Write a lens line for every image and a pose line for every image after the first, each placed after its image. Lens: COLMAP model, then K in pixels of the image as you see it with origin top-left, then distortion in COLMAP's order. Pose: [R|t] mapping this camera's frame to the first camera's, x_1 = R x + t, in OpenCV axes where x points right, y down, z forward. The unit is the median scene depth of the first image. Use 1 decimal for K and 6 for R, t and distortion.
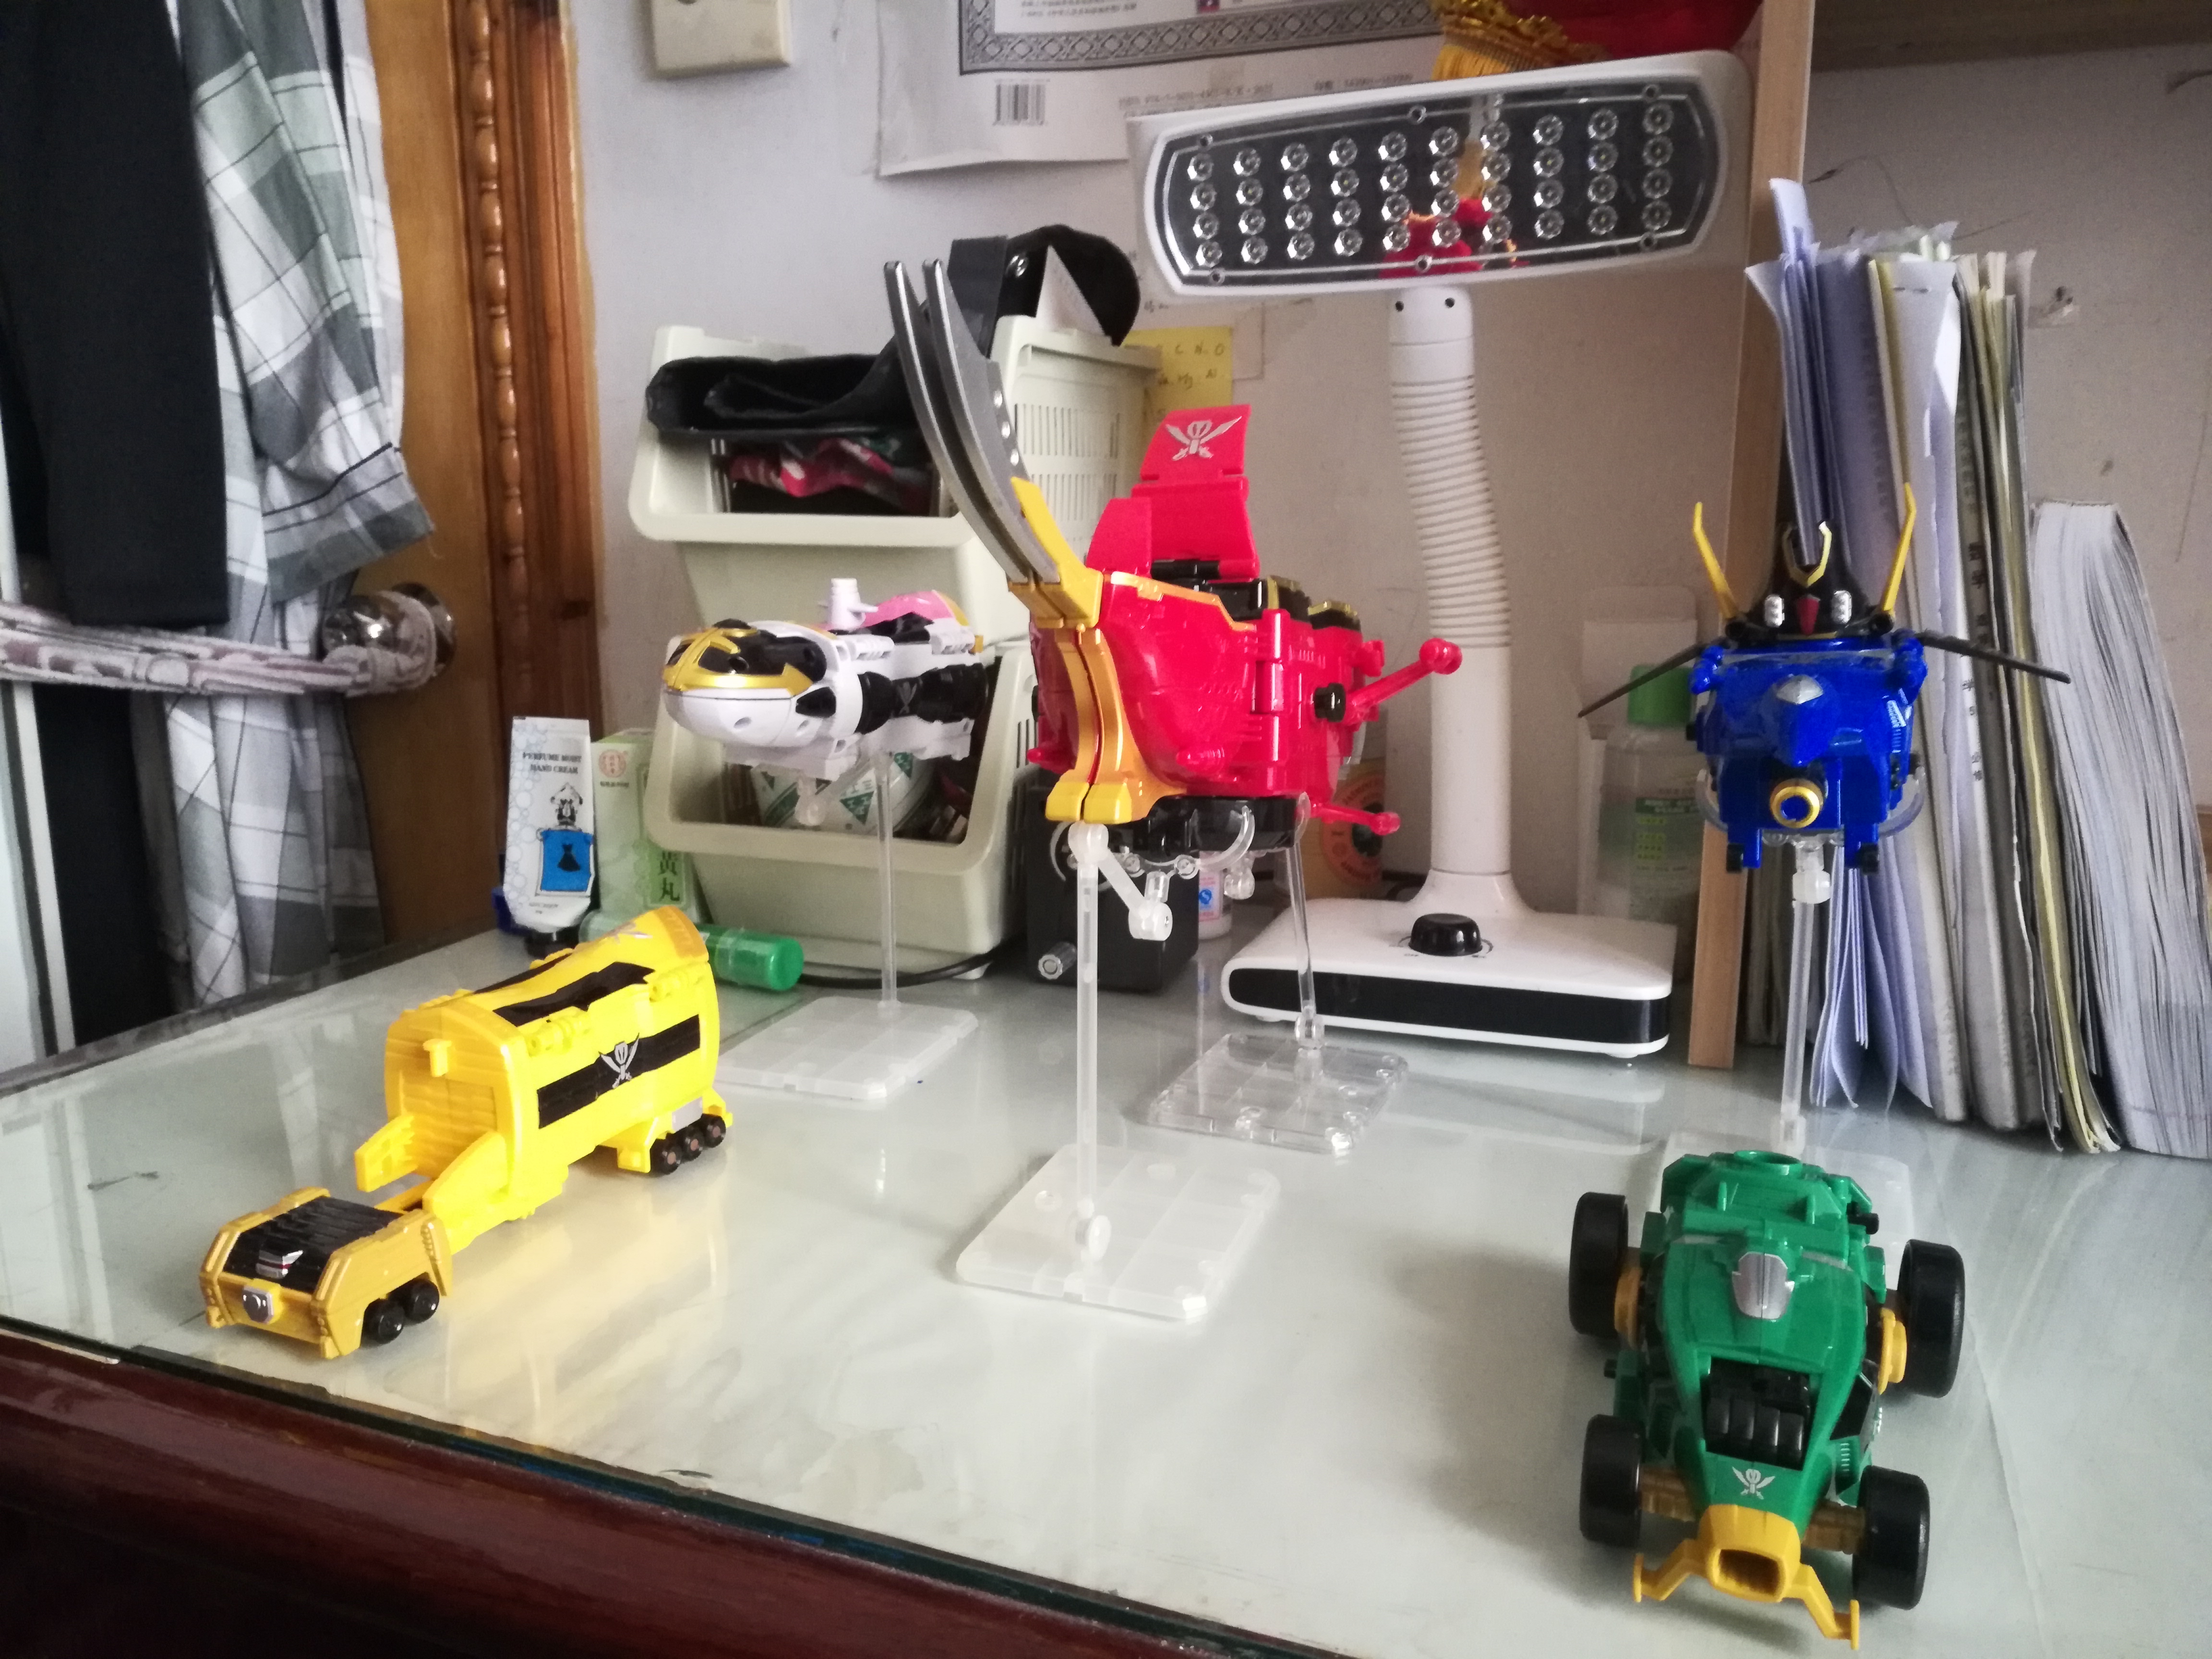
lens RADIAL K [[1679.2, 0, 1106.7], [0, 1679.2, 829.0], [0, 0, 1]] dist [0.017783, -0.042419]
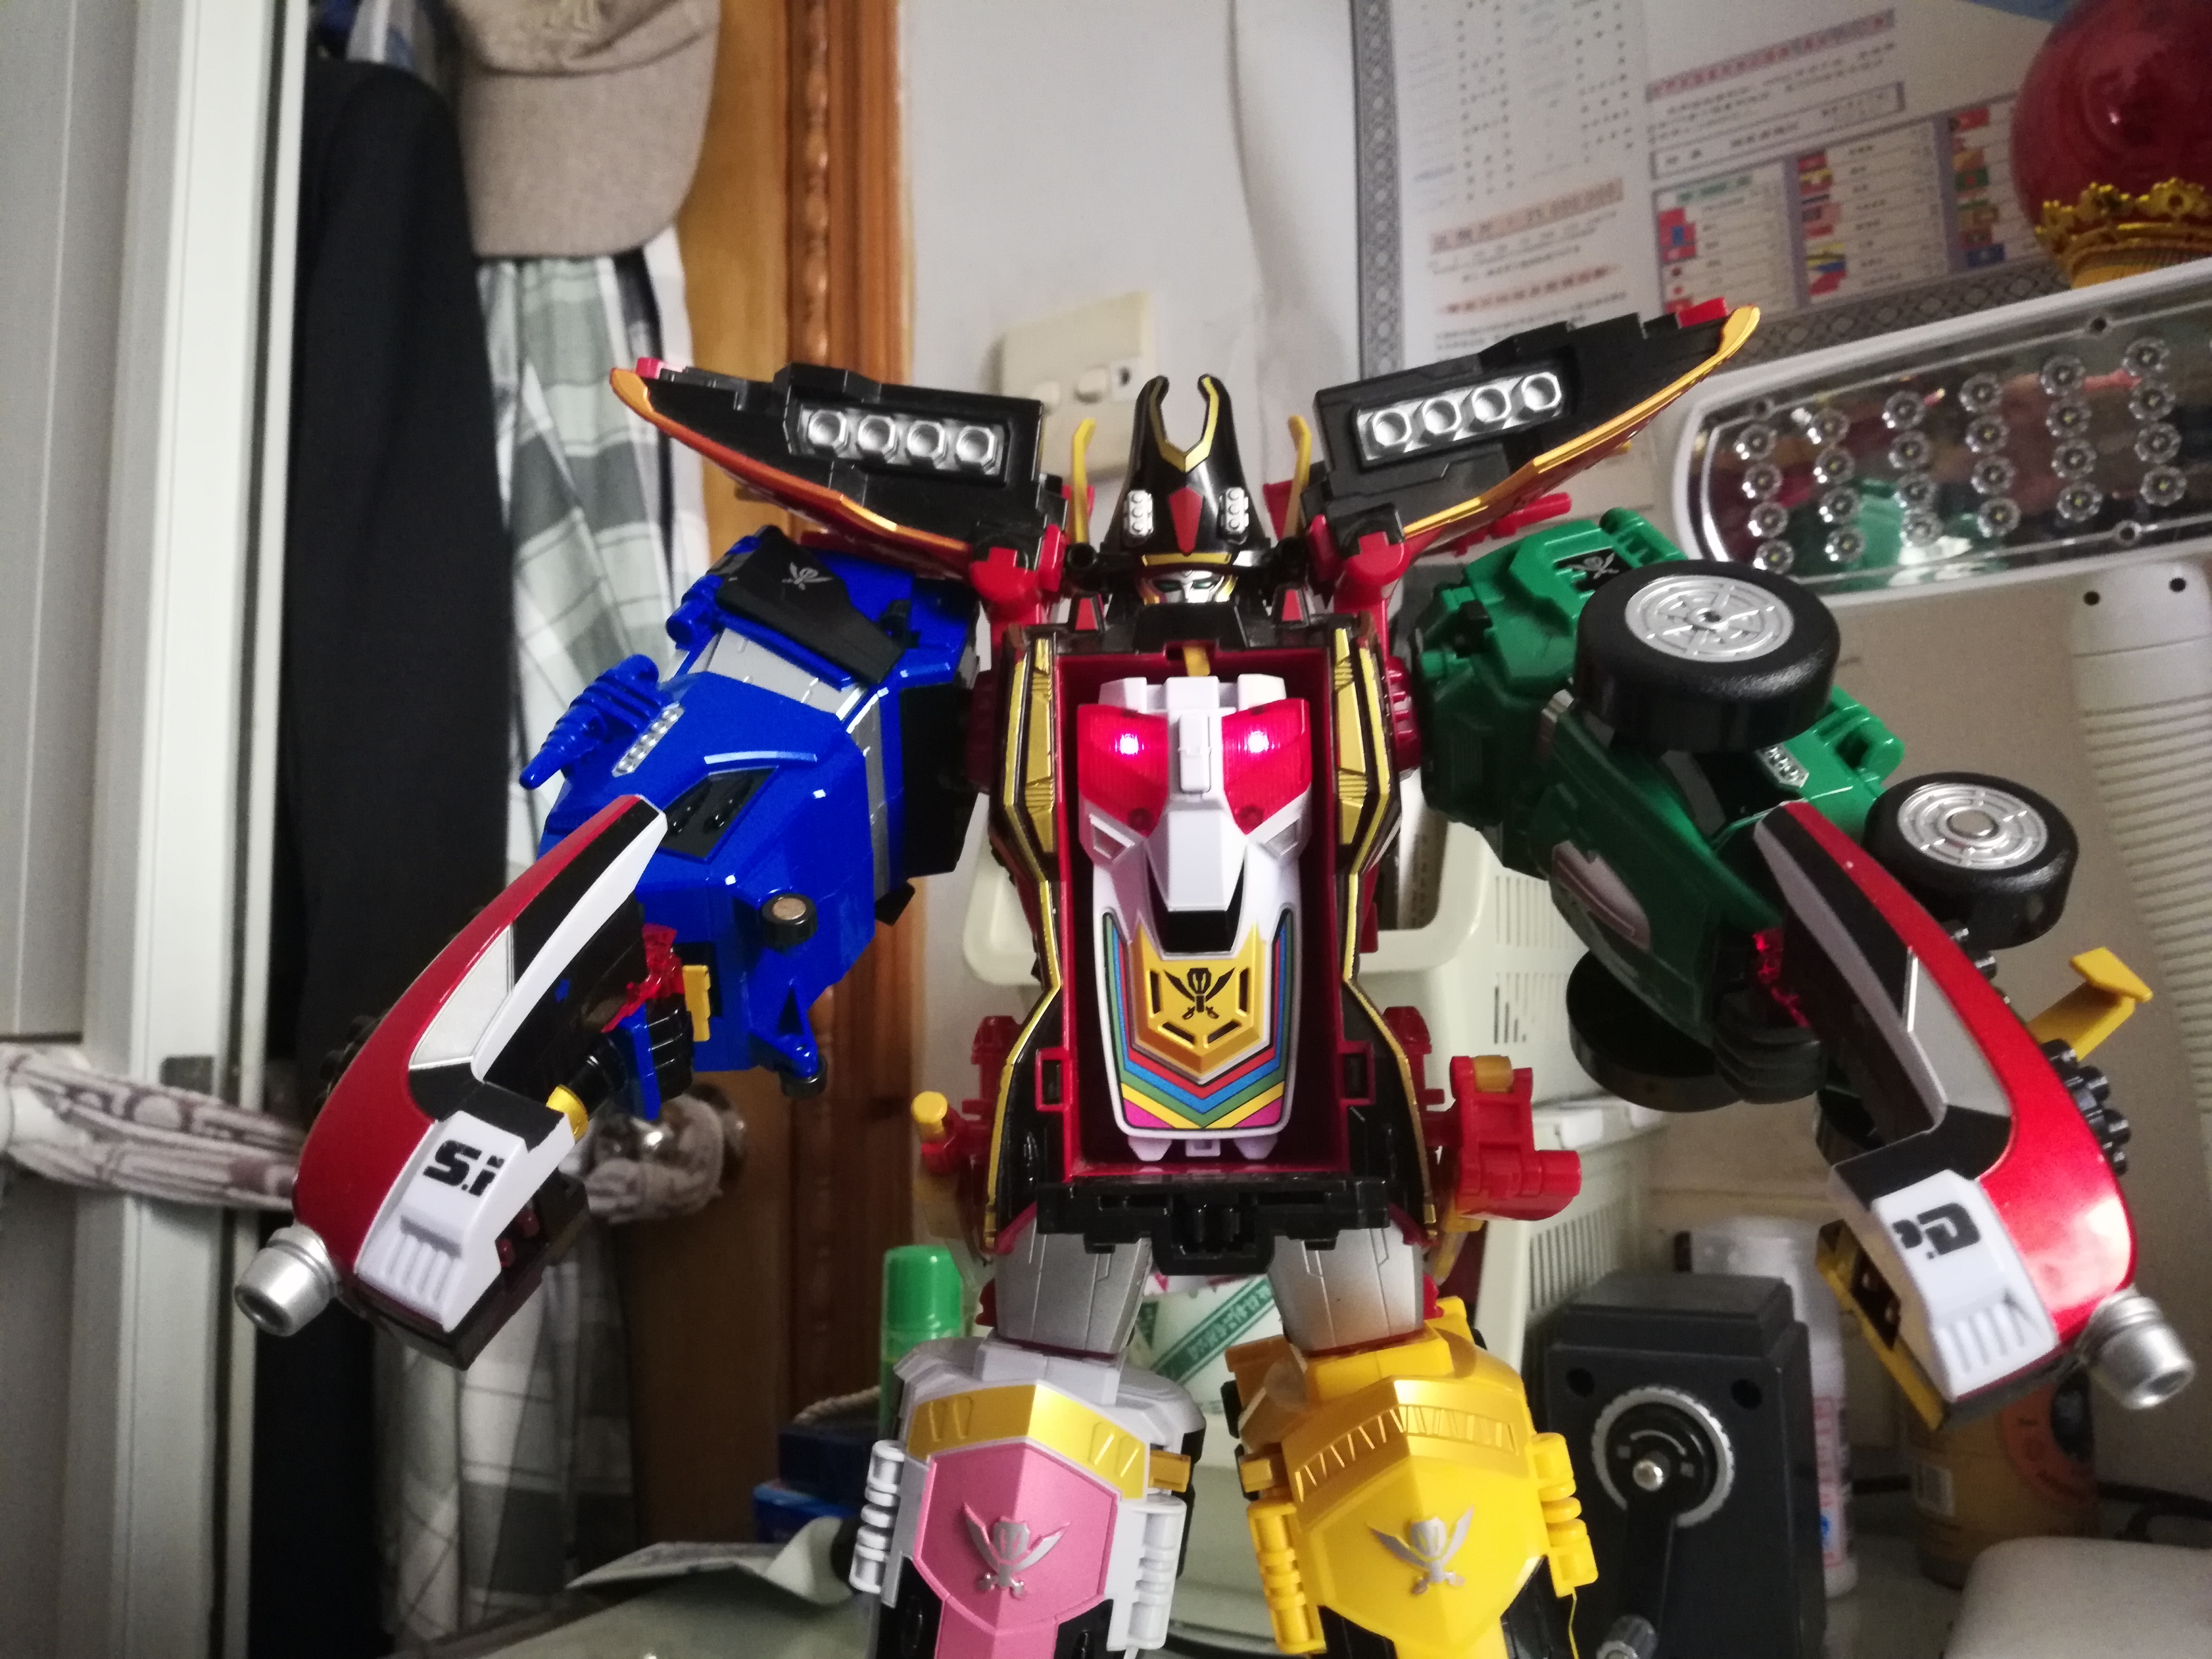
lens RADIAL K [[1679.2, 0, 1115.8], [0, 1679.2, 829.5], [0, 0, 1]] dist [0.017783, -0.042419]
pose [[0.984156, -0.046597, -0.171073, -0.078021], [-0.009530, 0.949552, -0.313466, -0.008120], [0.177050, 0.310130, 0.934063, 0.274453]]
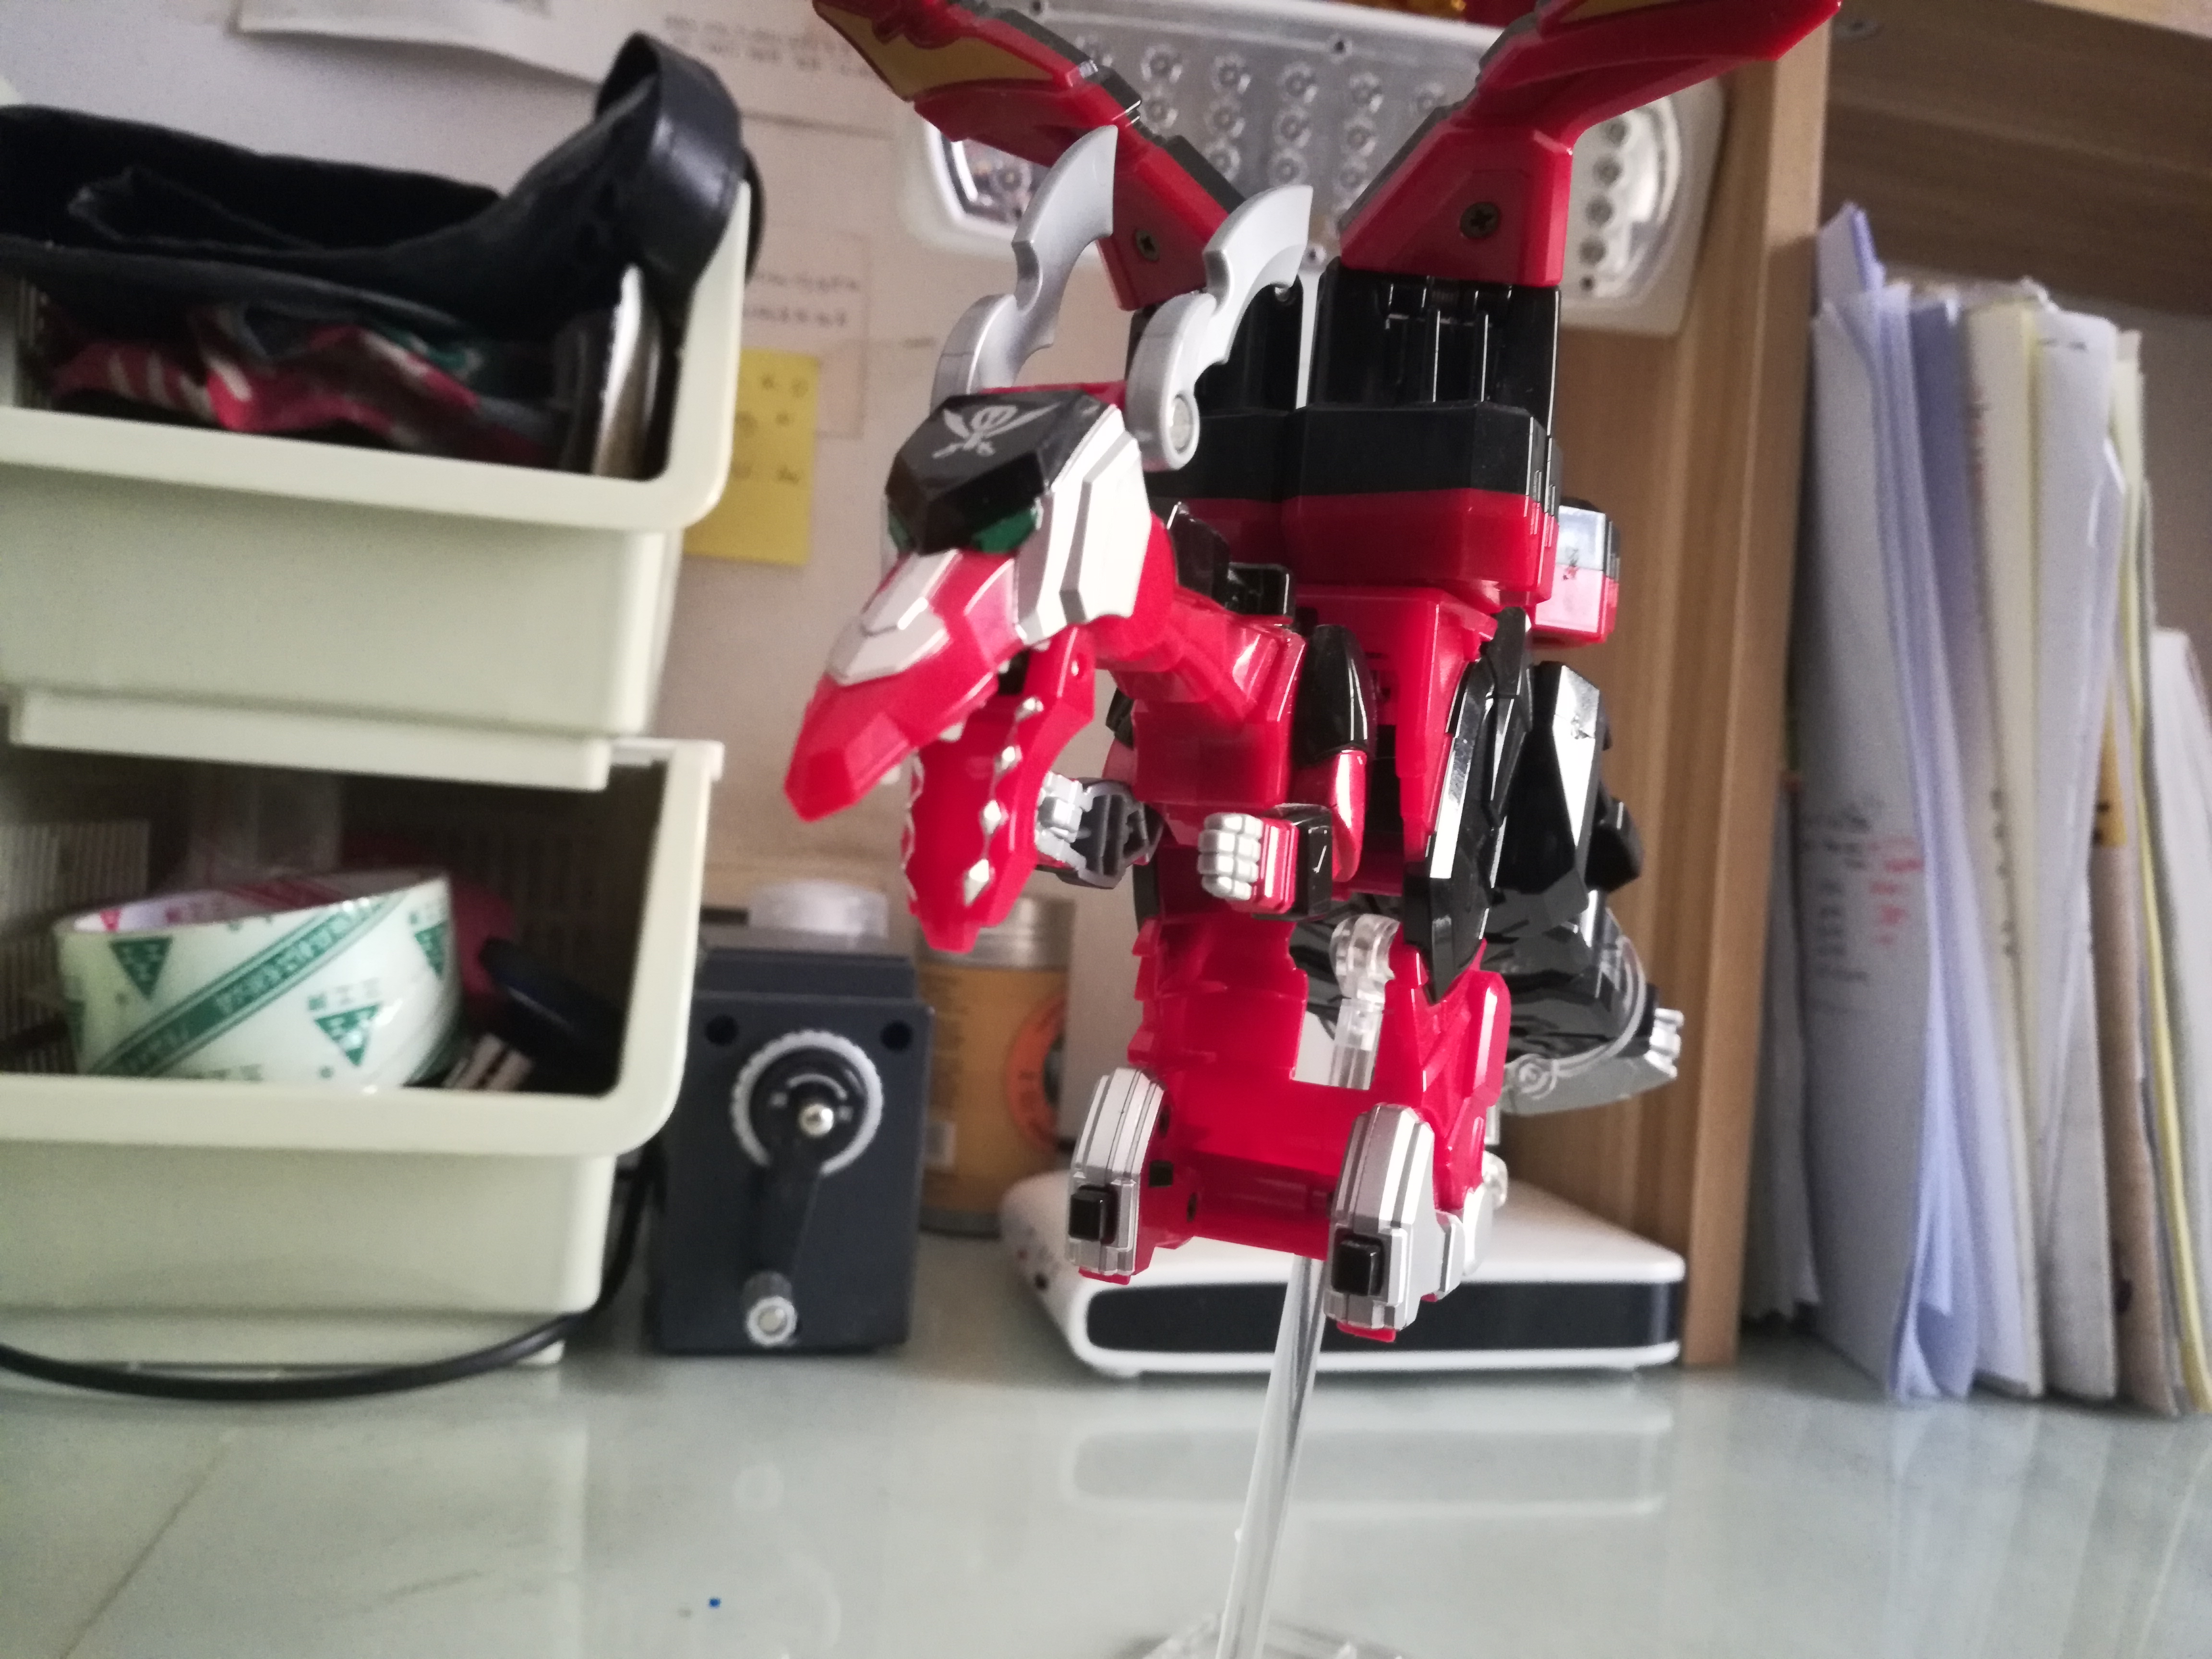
lens RADIAL K [[1679.2, 0, 1099.9], [0, 1679.2, 825.9], [0, 0, 1]] dist [0.017783, -0.042419]
pose [[0.826292, 0.060529, 0.559981, -0.219402], [0.038303, 0.985868, -0.163084, 0.014972], [-0.561939, 0.156204, 0.812296, 0.400547]]
